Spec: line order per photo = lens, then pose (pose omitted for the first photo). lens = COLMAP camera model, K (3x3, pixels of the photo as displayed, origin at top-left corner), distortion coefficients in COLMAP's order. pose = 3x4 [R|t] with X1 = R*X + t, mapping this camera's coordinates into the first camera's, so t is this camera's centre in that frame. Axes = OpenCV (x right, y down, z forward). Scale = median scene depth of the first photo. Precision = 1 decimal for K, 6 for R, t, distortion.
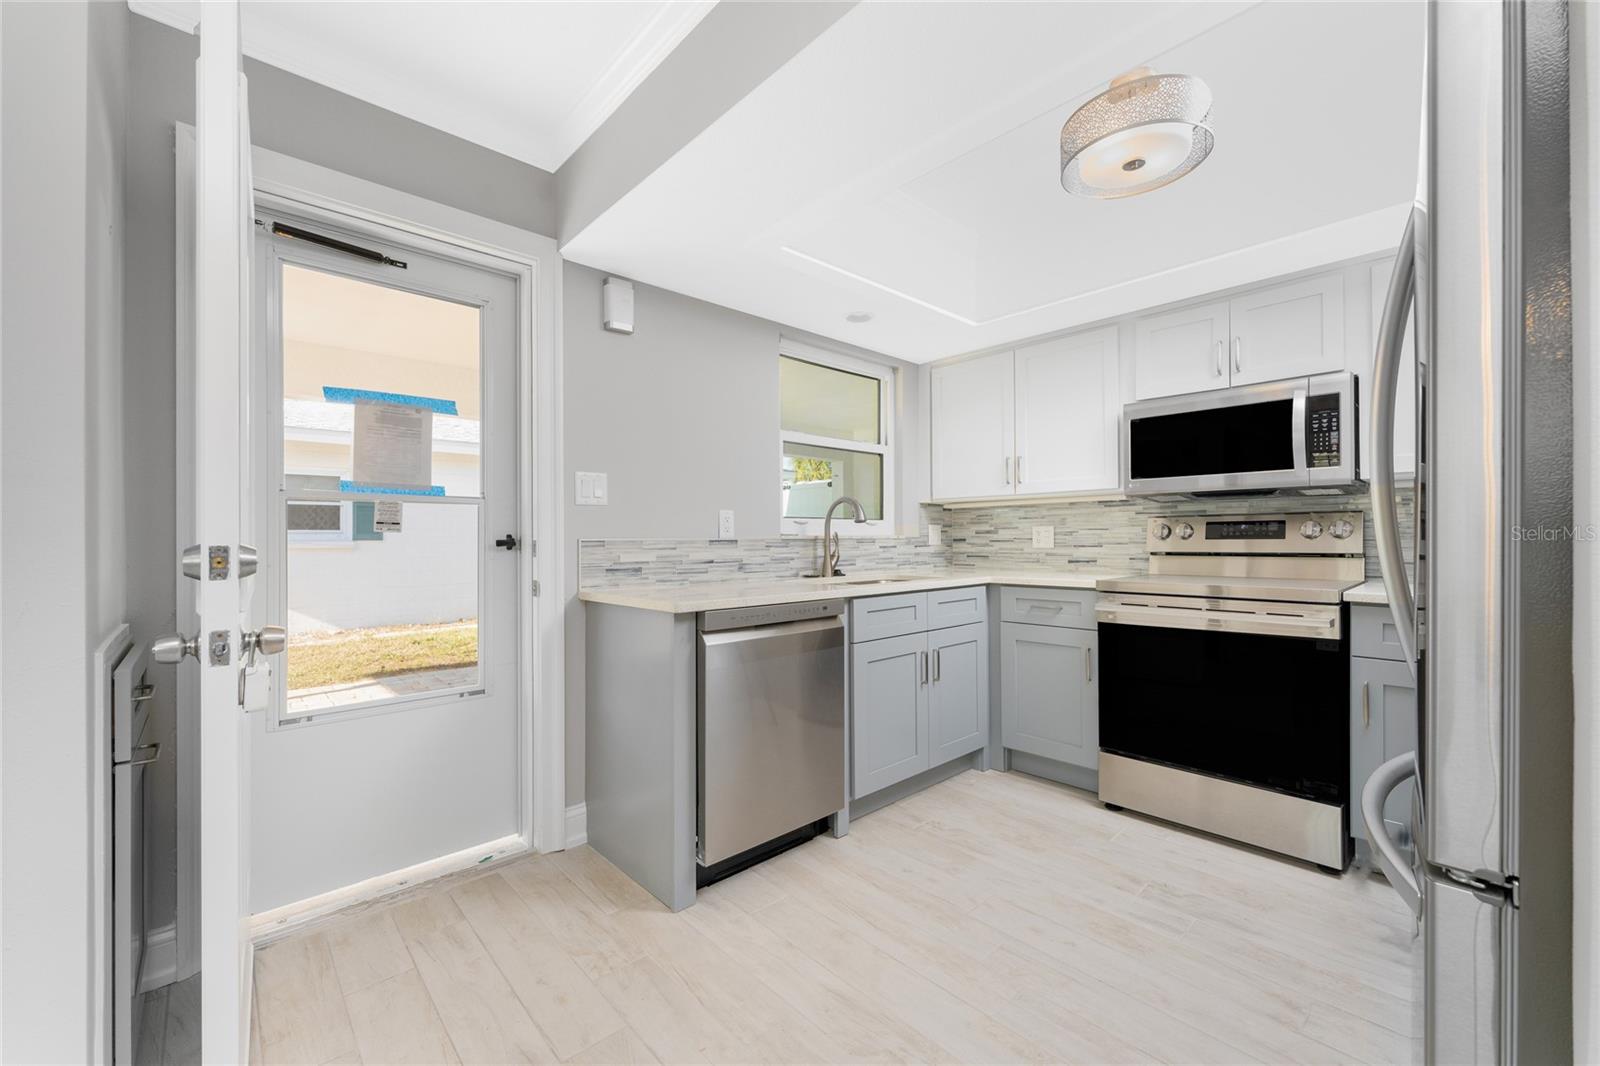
lens RADIAL K [[646.8, 0, 813.8], [0, 646.8, 534.8], [0, 0, 1]] dist [0.002457, -0.001959]
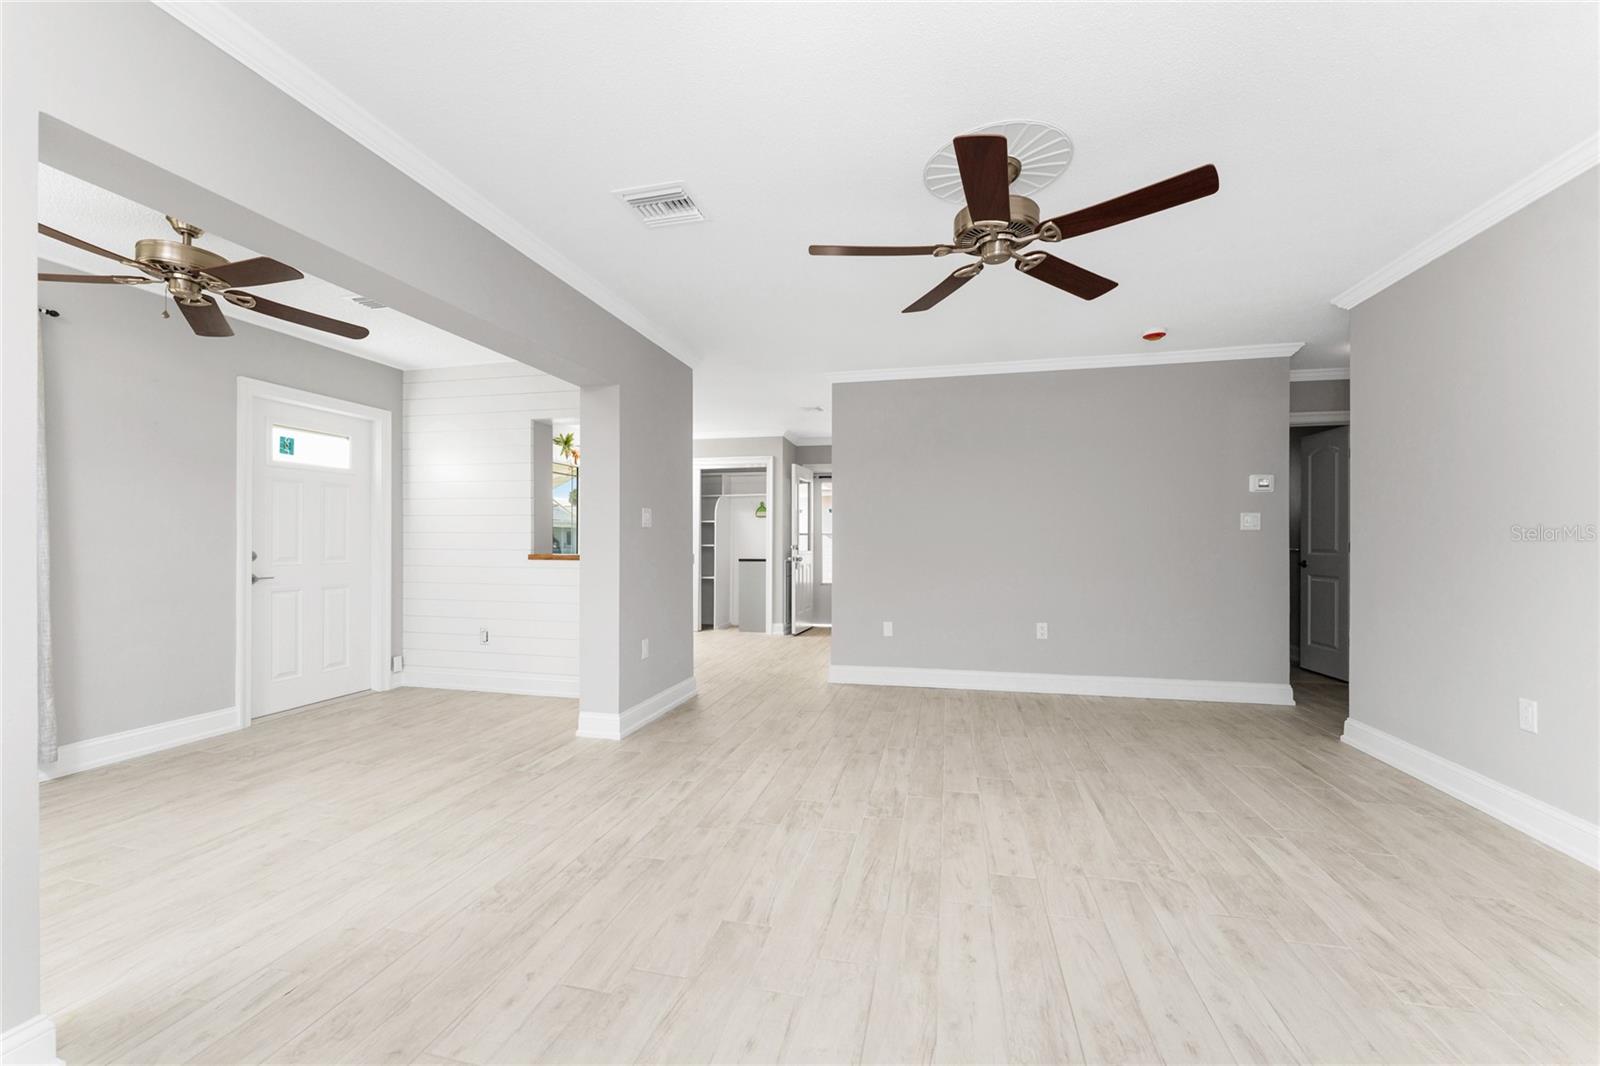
lens RADIAL K [[646.8, 0, 797.2], [0, 646.8, 537.0], [0, 0, 1]] dist [0.002457, -0.001959]
pose [[0.550649, -0.009675, -0.834681, 2.447748], [0.001788, 0.999944, -0.010411, 0.003689], [0.834735, 0.004241, 0.550635, -1.397446]]
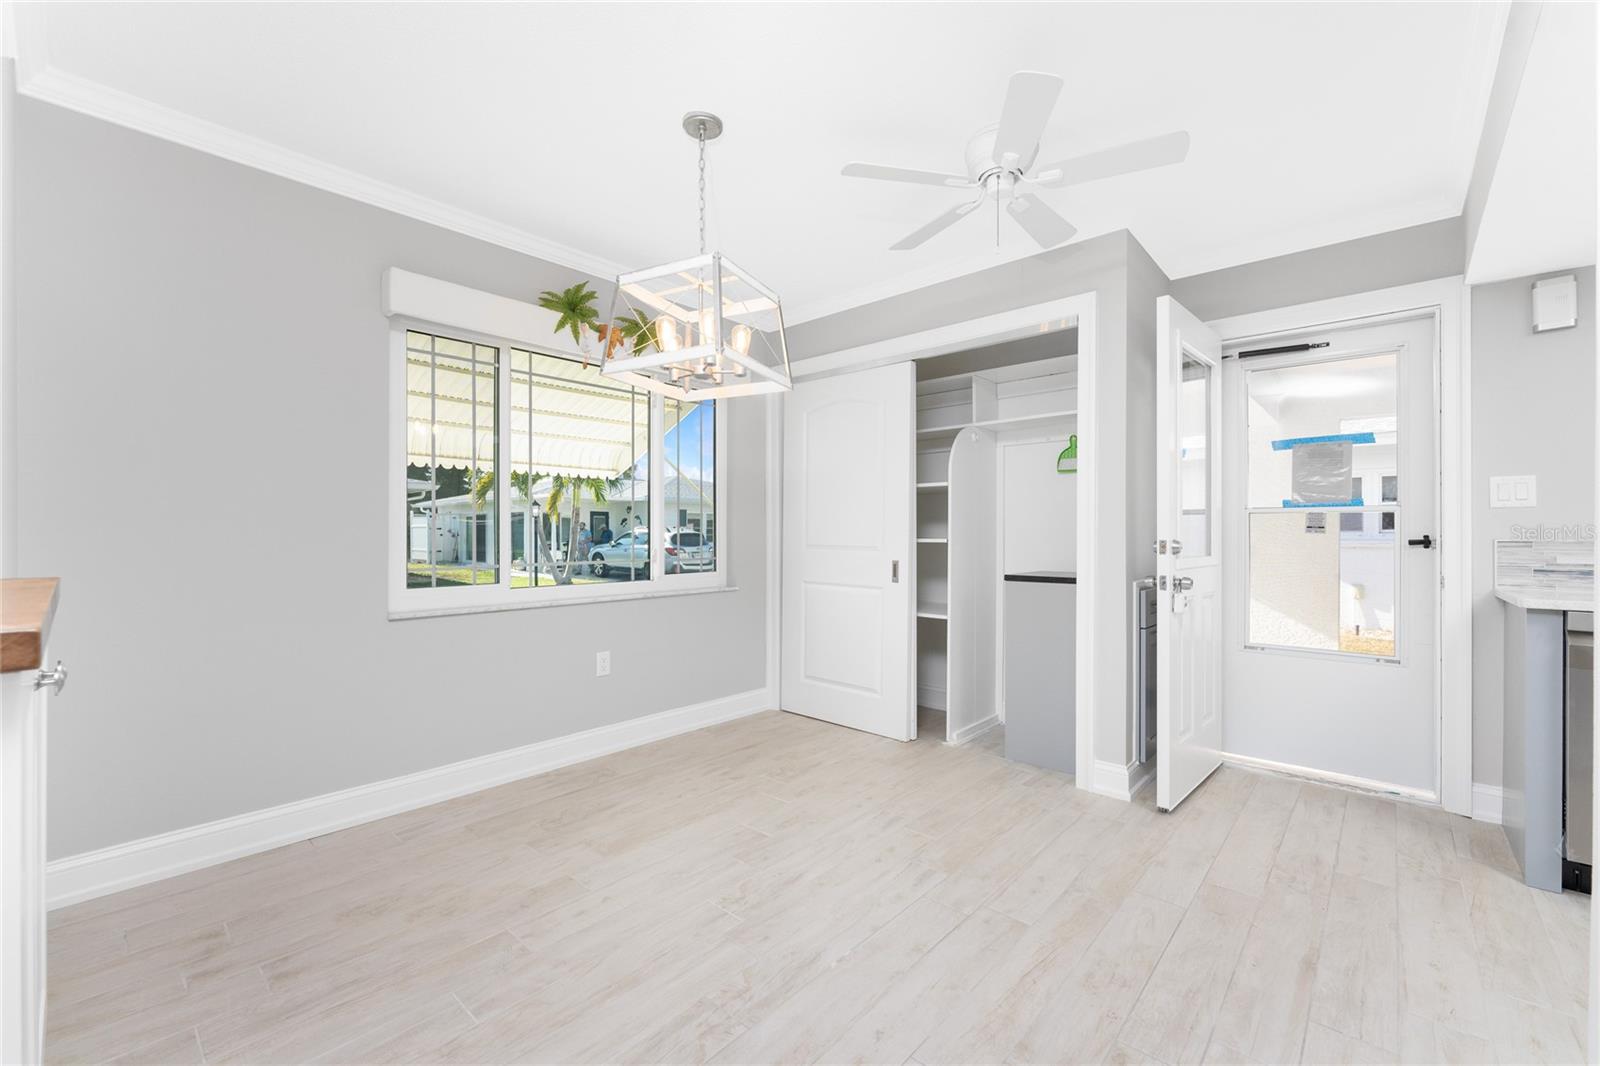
lens RADIAL K [[646.8, 0, 805.4], [0, 646.8, 532.3], [0, 0, 1]] dist [0.002457, -0.001959]
pose [[0.100627, -0.001838, -0.994922, 0.642957], [-0.000117, 0.999998, -0.001859, -0.003786], [0.994924, 0.000304, 0.100627, -0.268568]]
